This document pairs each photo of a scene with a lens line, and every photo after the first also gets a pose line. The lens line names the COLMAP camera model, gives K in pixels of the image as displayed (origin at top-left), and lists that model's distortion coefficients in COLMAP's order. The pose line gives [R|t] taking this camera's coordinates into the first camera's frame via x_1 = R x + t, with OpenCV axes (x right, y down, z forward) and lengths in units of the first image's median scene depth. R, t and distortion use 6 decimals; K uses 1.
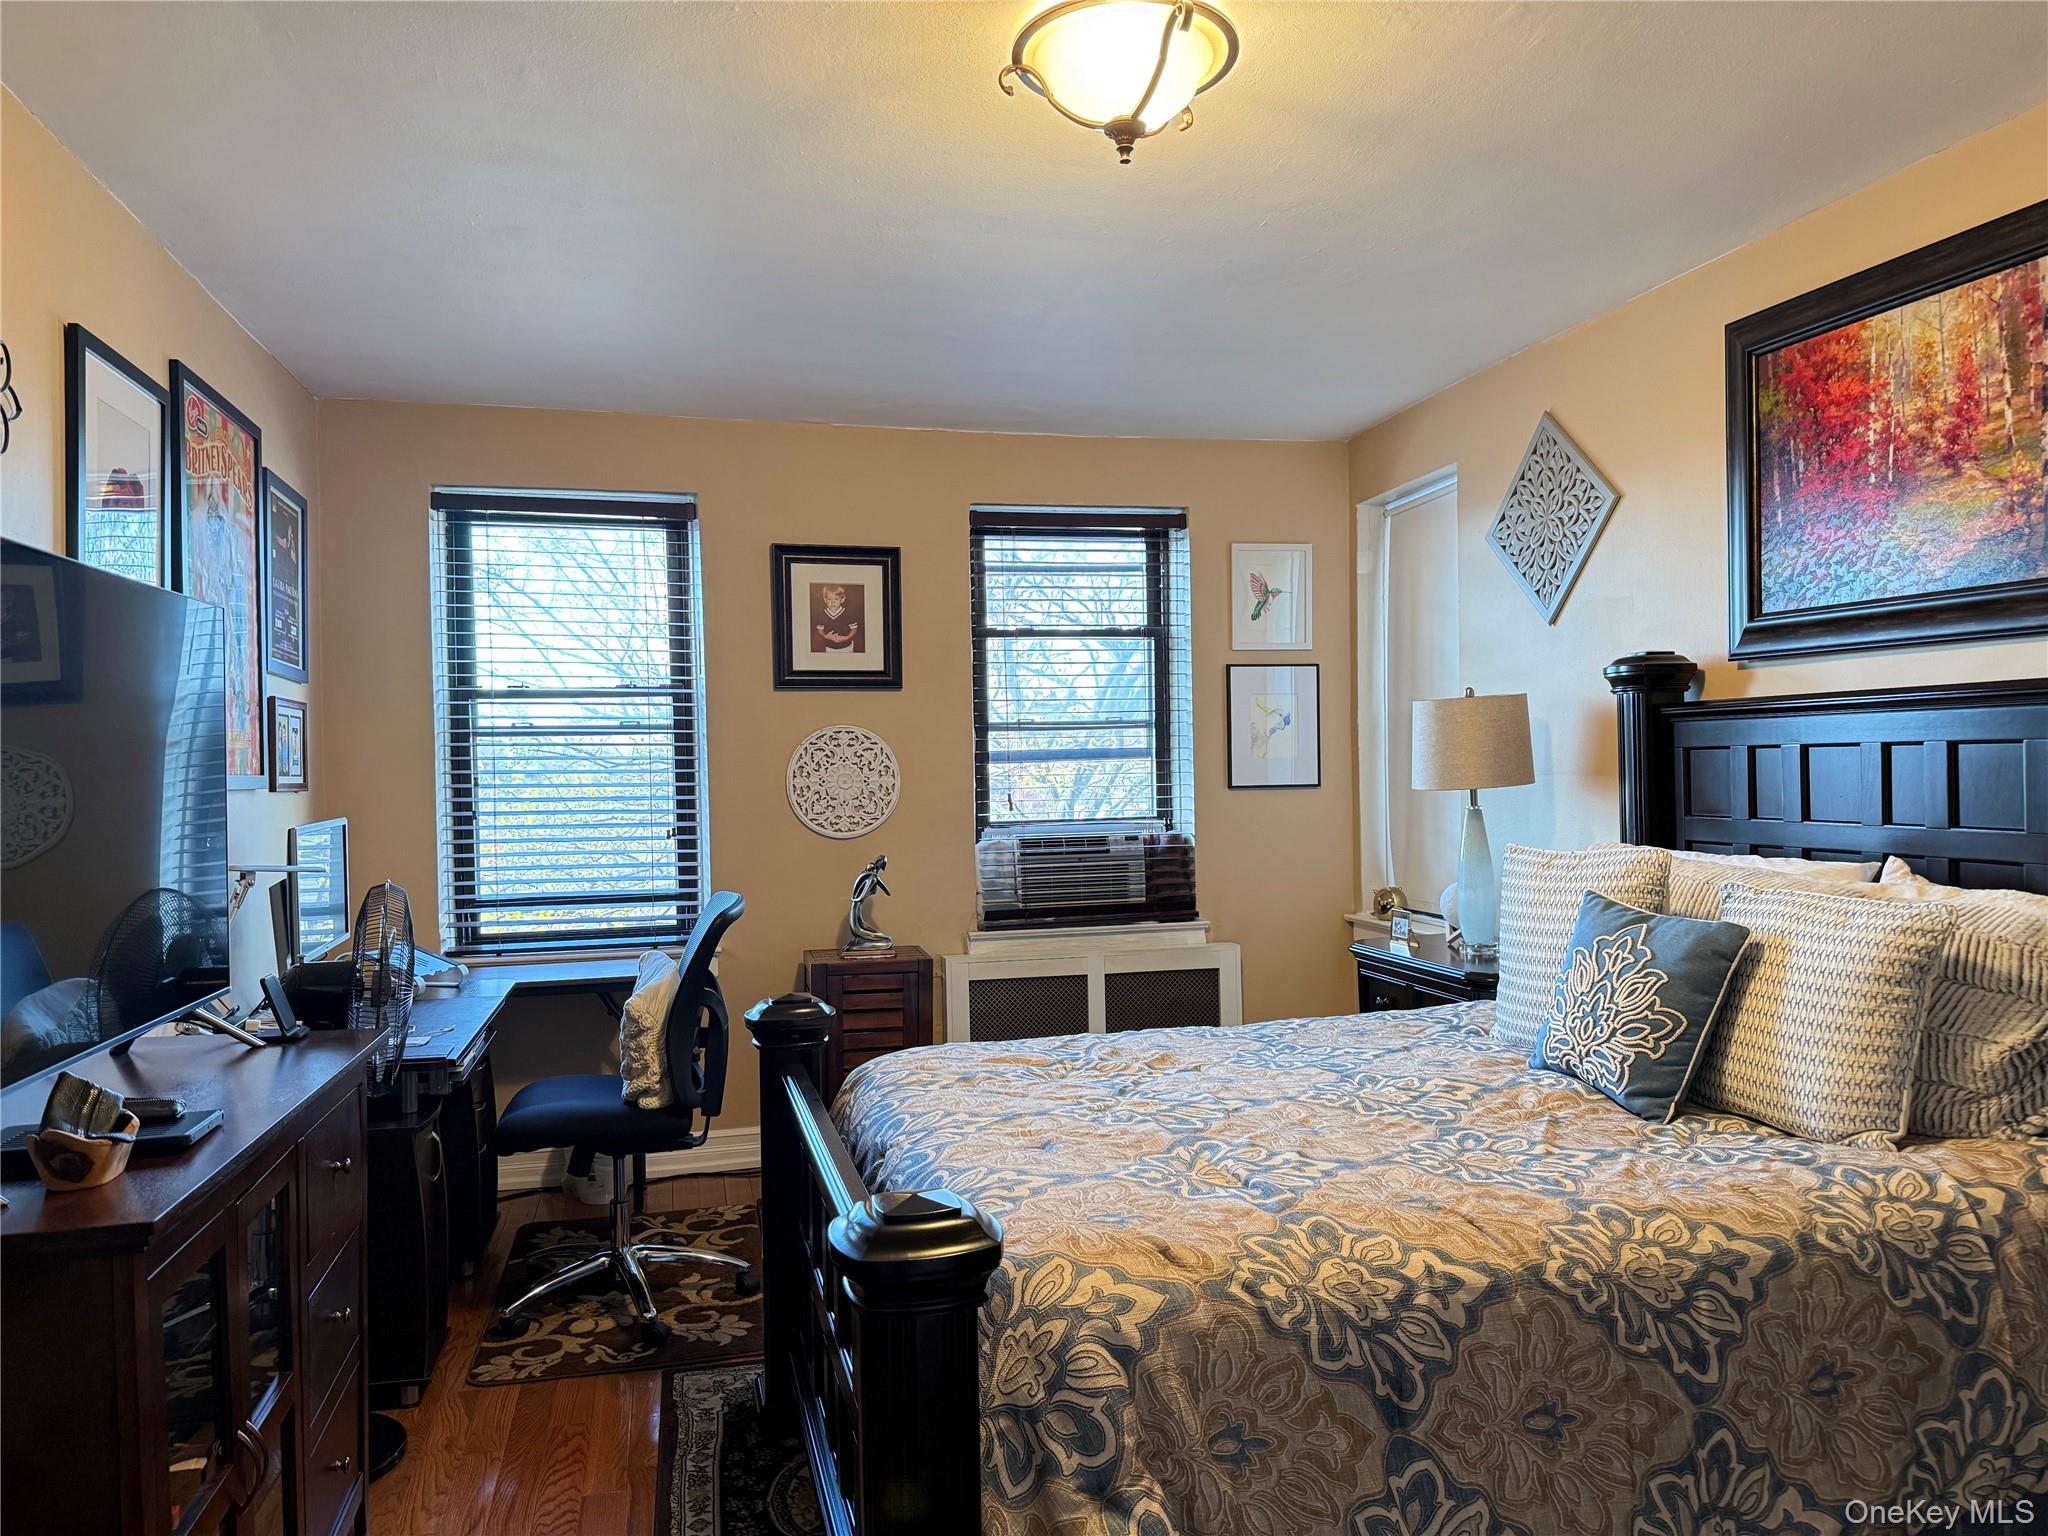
lens RADIAL K [[1427.8, 0, 1025.7], [0, 1427.8, 770.0], [0, 0, 1]] dist [-0.000899, -0.000169]
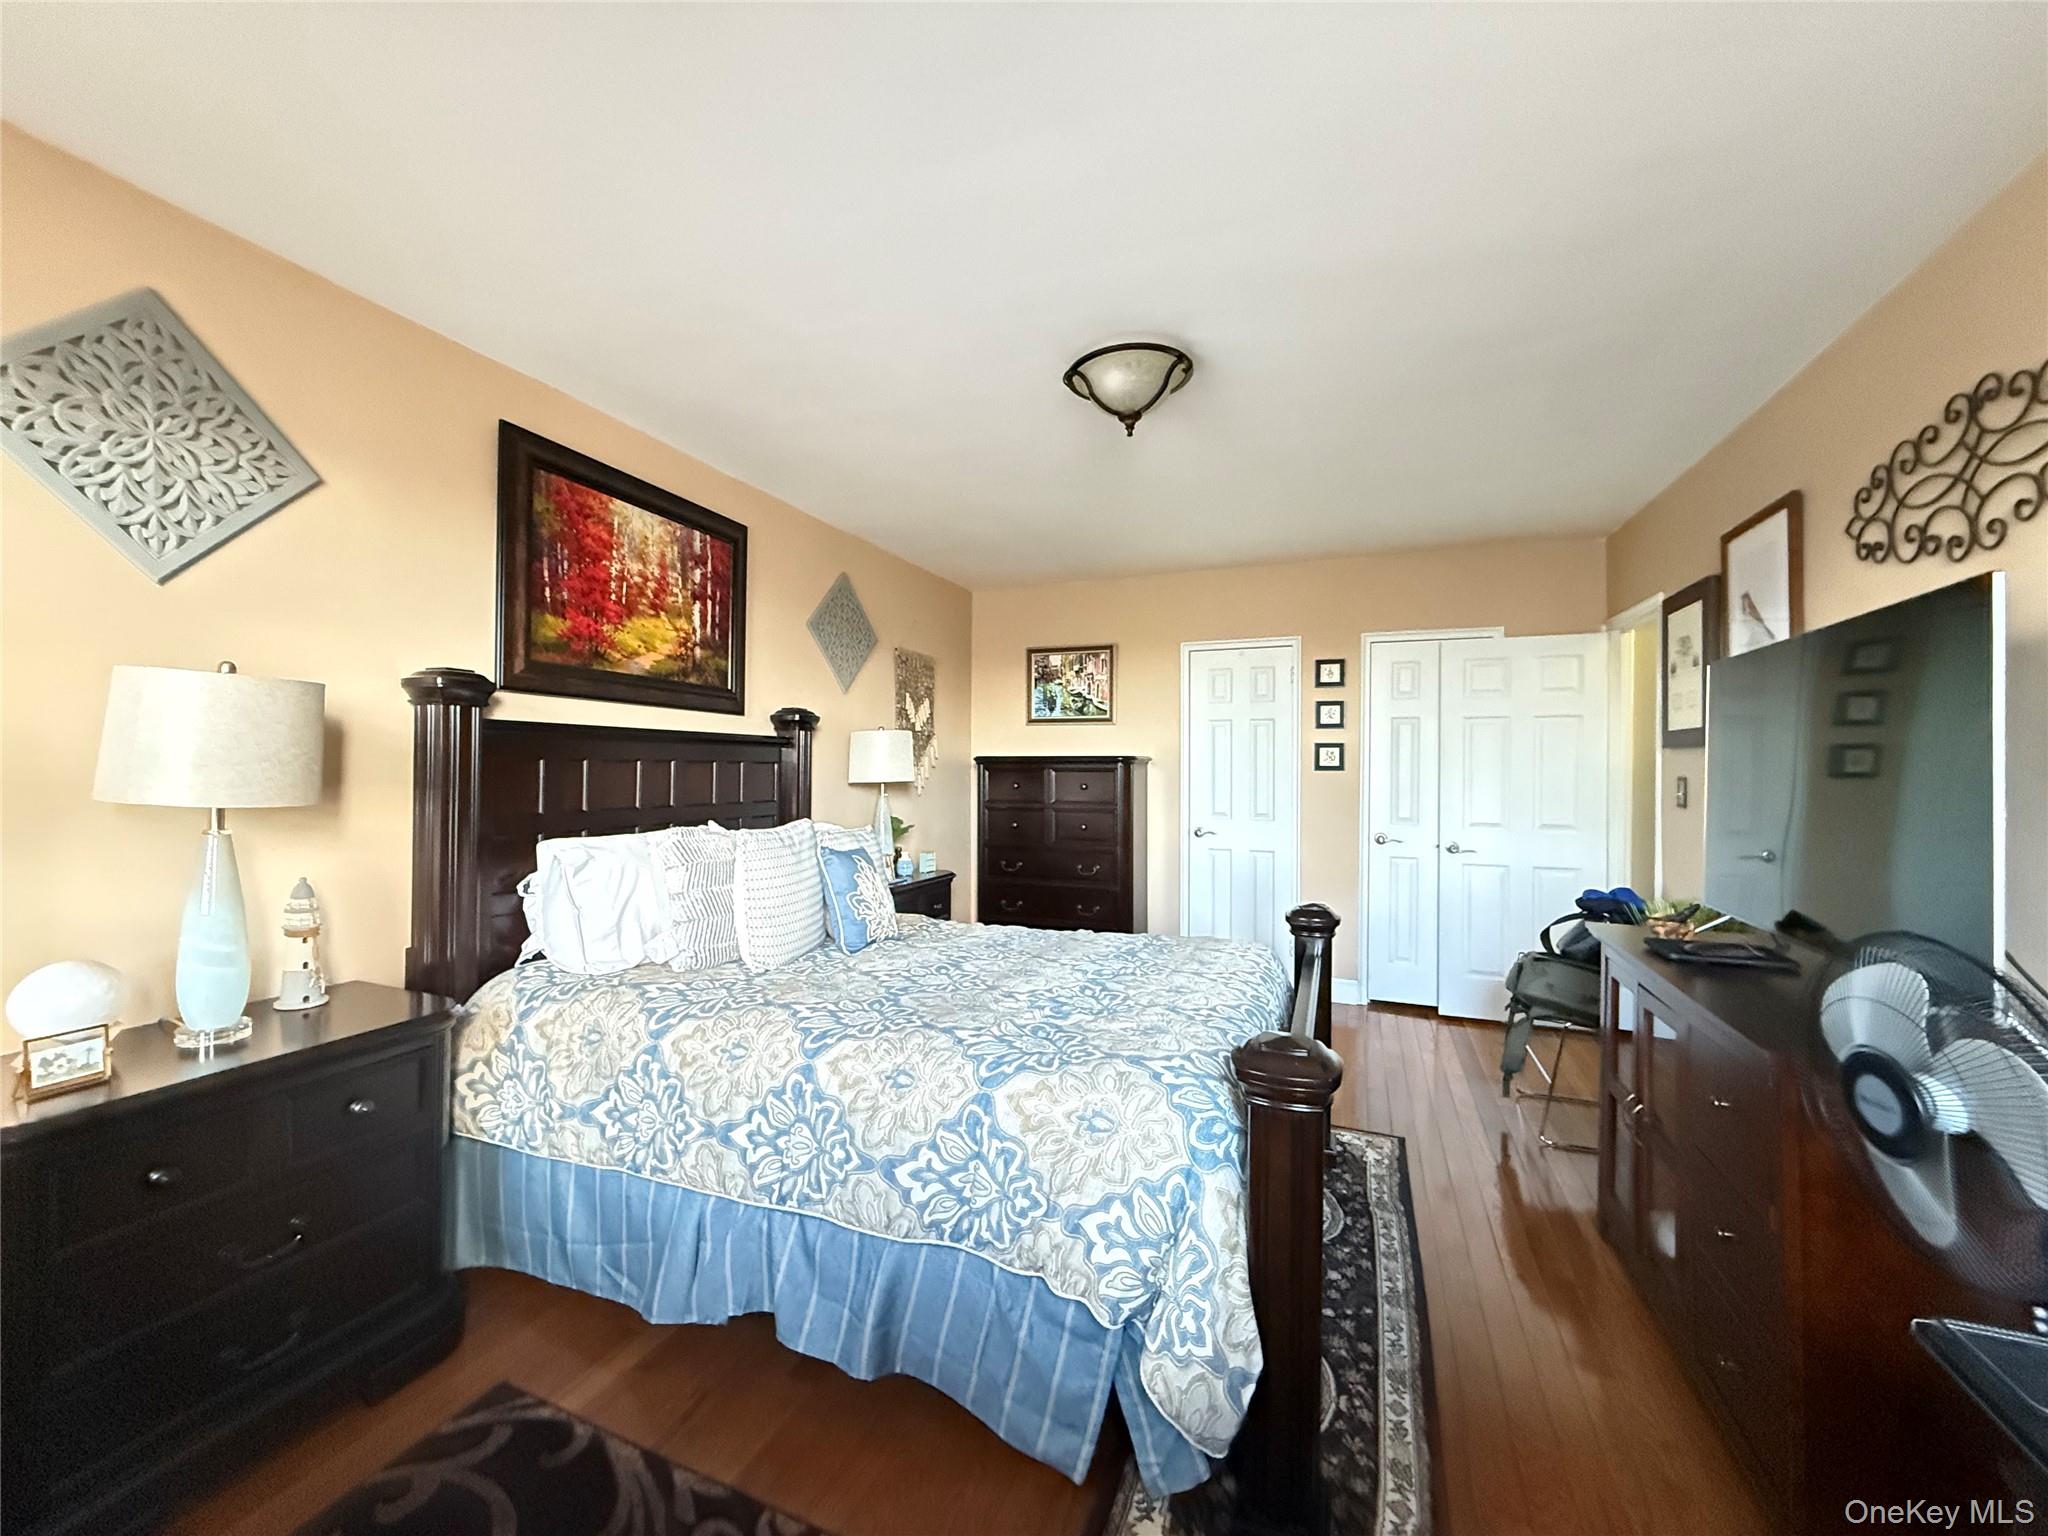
lens RADIAL K [[813.3, 0, 1028.2], [0, 813.3, 764.7], [0, 0, 1]] dist [0.000886, -0.000124]
pose [[-0.808814, -0.005176, 0.588042, -0.355291], [-0.009400, 0.999947, -0.004127, -0.012838], [-0.587990, -0.008865, -0.808820, 1.532354]]
